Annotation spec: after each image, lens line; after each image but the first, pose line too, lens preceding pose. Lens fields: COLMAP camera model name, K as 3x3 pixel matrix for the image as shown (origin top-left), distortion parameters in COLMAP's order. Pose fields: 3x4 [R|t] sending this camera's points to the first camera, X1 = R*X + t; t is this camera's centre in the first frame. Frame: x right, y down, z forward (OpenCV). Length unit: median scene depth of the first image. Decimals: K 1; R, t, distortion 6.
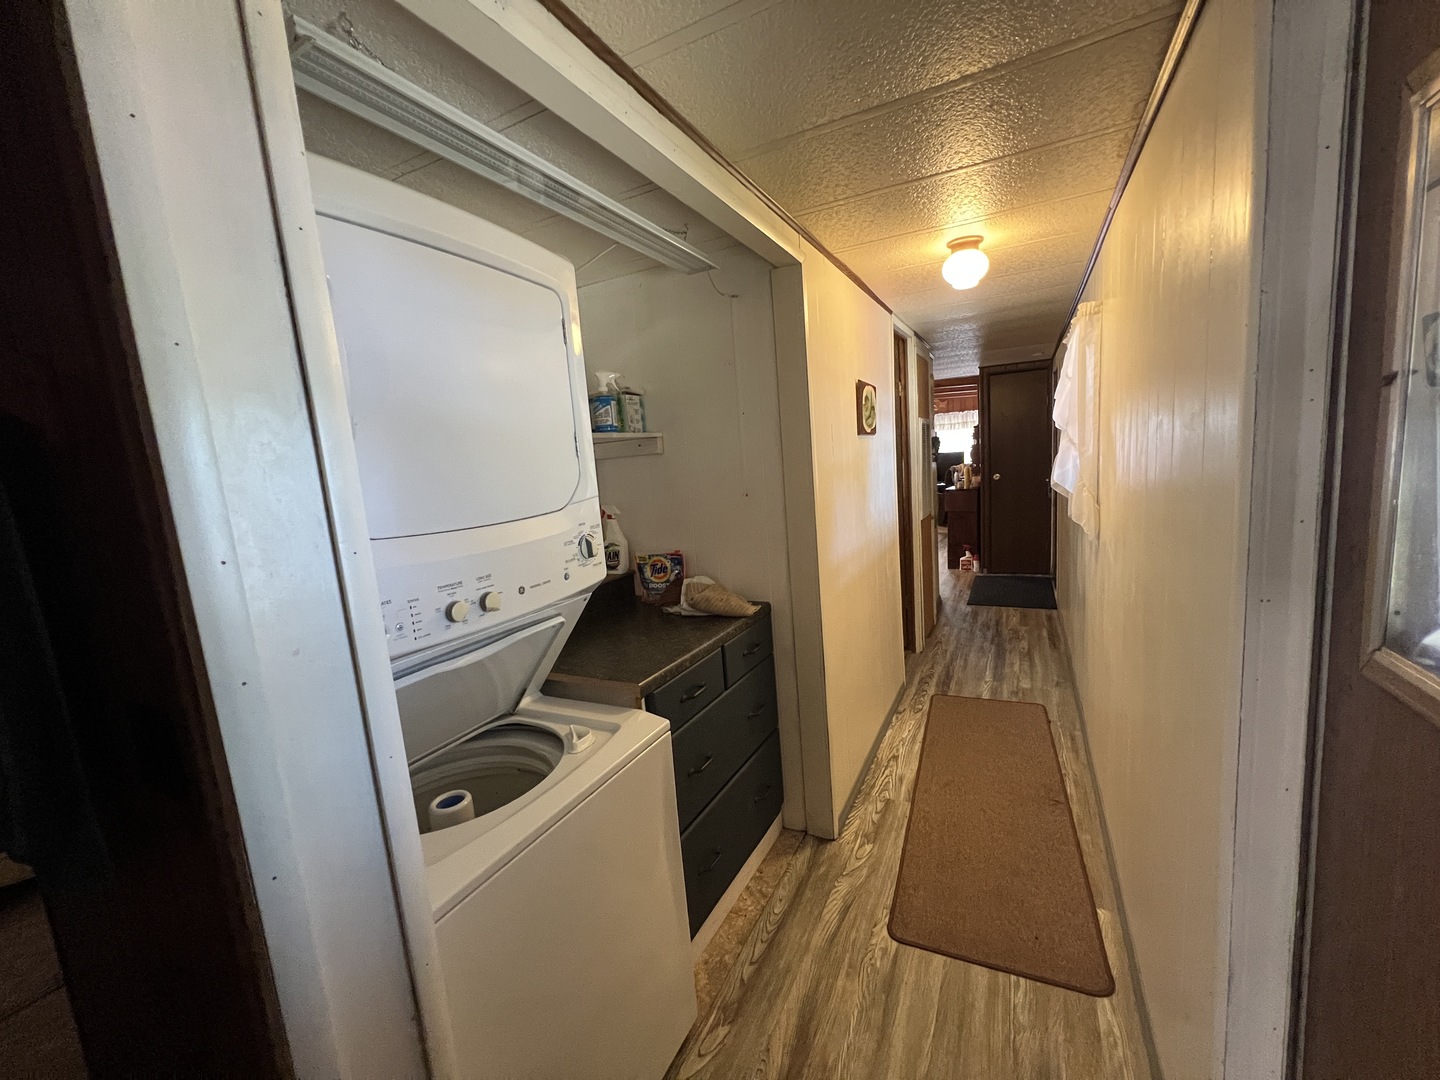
lens RADIAL K [[579.6, 0, 719.3], [0, 579.6, 542.4], [0, 0, 1]] dist [-0.002544, 0.001055]
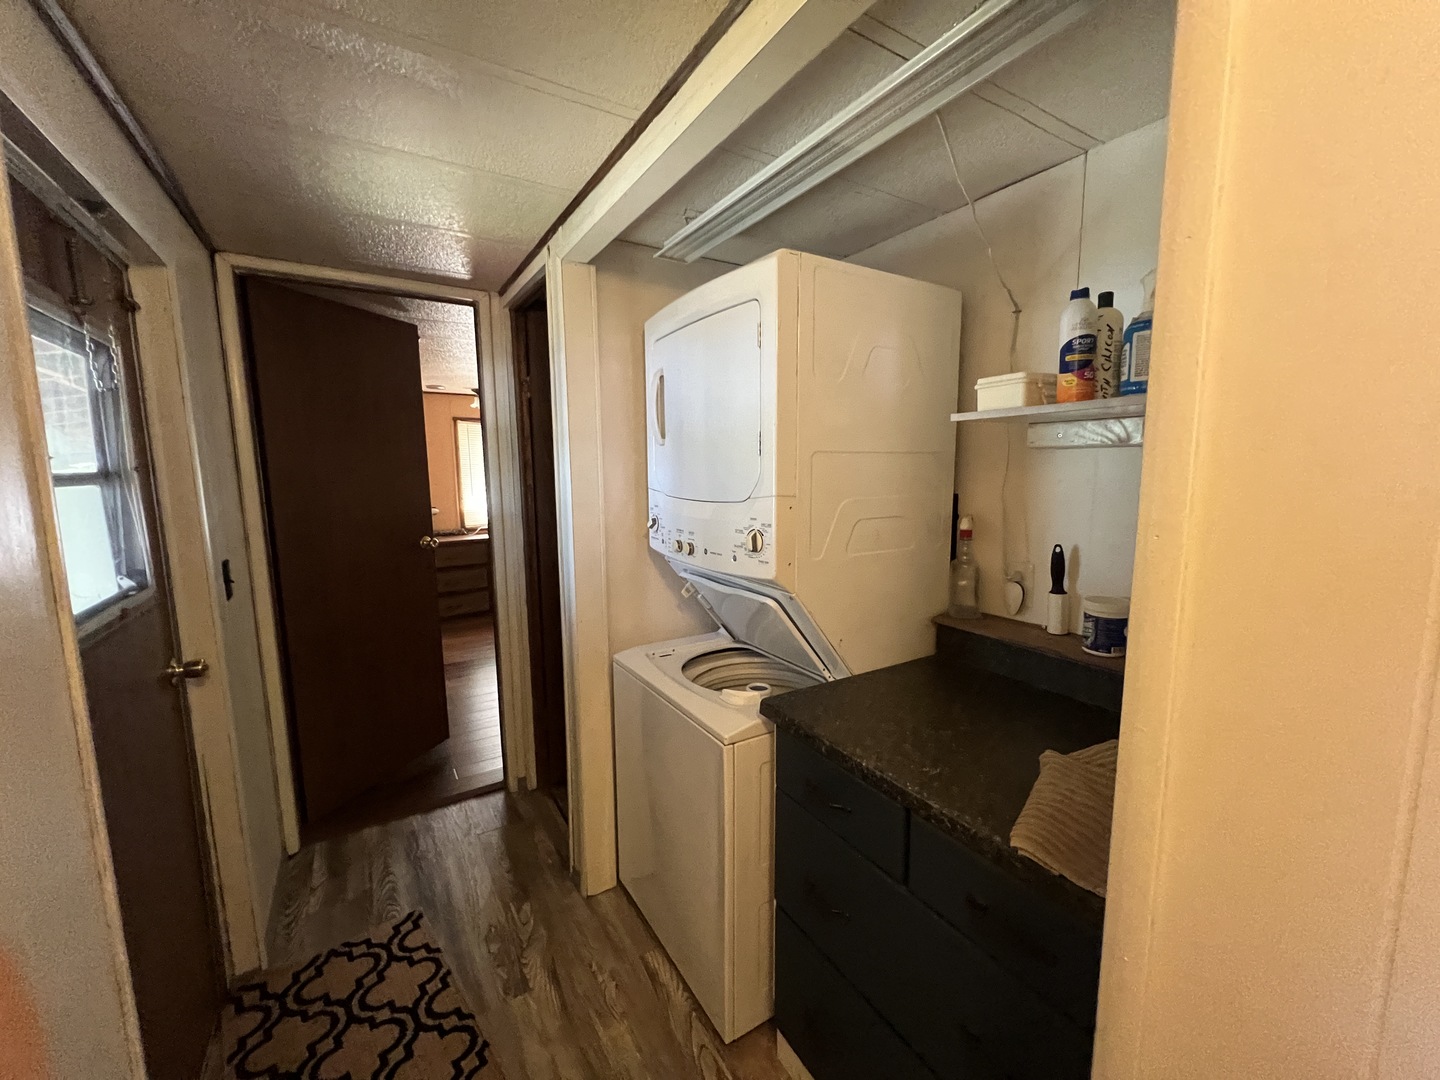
lens RADIAL K [[579.6, 0, 719.3], [0, 579.6, 542.4], [0, 0, 1]] dist [-0.002544, 0.001055]
pose [[-0.513524, 0.195044, -0.835614, 0.710445], [-0.067073, 0.961720, 0.265698, -0.275808], [0.855450, 0.192489, -0.480784, 1.509754]]
